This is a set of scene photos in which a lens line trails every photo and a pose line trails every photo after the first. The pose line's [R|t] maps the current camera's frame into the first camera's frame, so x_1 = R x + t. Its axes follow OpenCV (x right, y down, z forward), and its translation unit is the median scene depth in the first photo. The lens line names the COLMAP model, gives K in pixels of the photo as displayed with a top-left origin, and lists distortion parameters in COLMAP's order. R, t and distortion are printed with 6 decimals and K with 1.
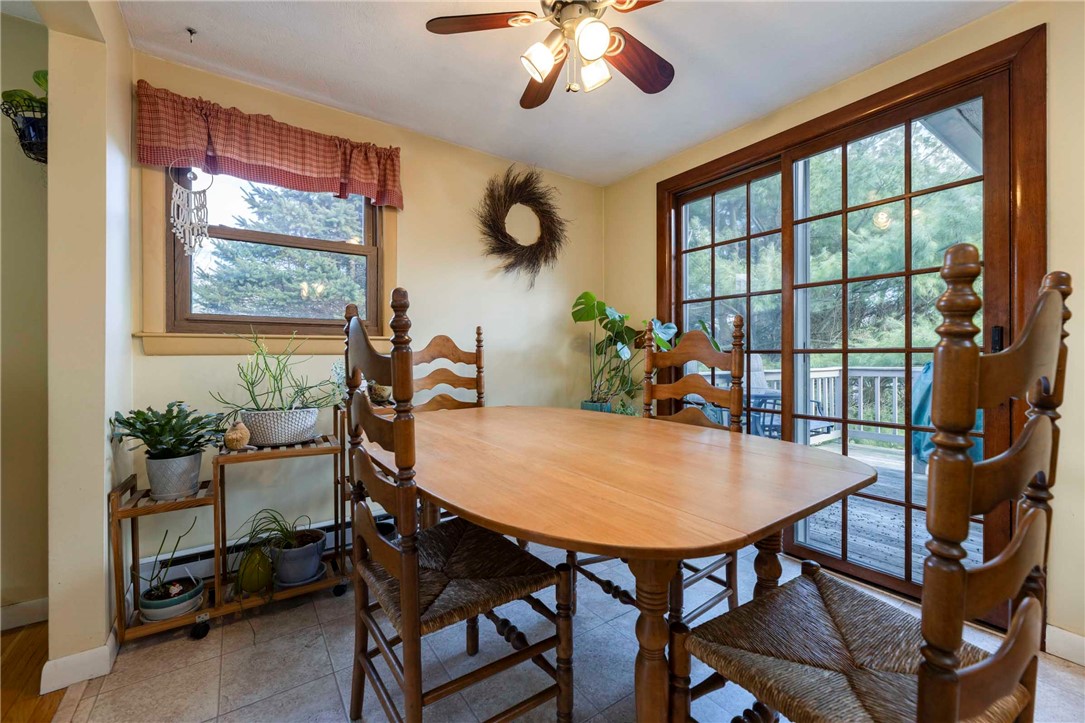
lens RADIAL K [[435.9, 0, 537.3], [0, 435.9, 355.7], [0, 0, 1]] dist [-0.001191, -0.000283]
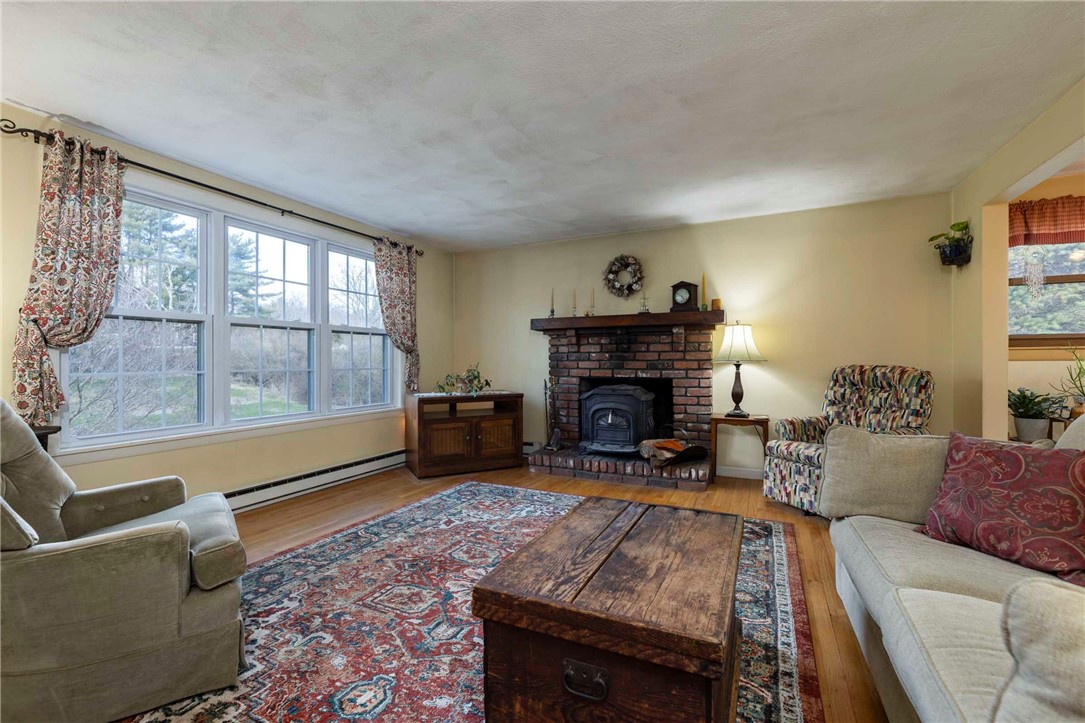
lens RADIAL K [[471.6, 0, 535.3], [0, 471.6, 358.1], [0, 0, 1]] dist [0.000523, -0.000092]
pose [[0.489047, -0.002031, -0.872255, -0.119744], [0.001393, 0.999998, -0.001547, -0.009465], [0.872257, -0.000459, 0.489048, -1.322143]]
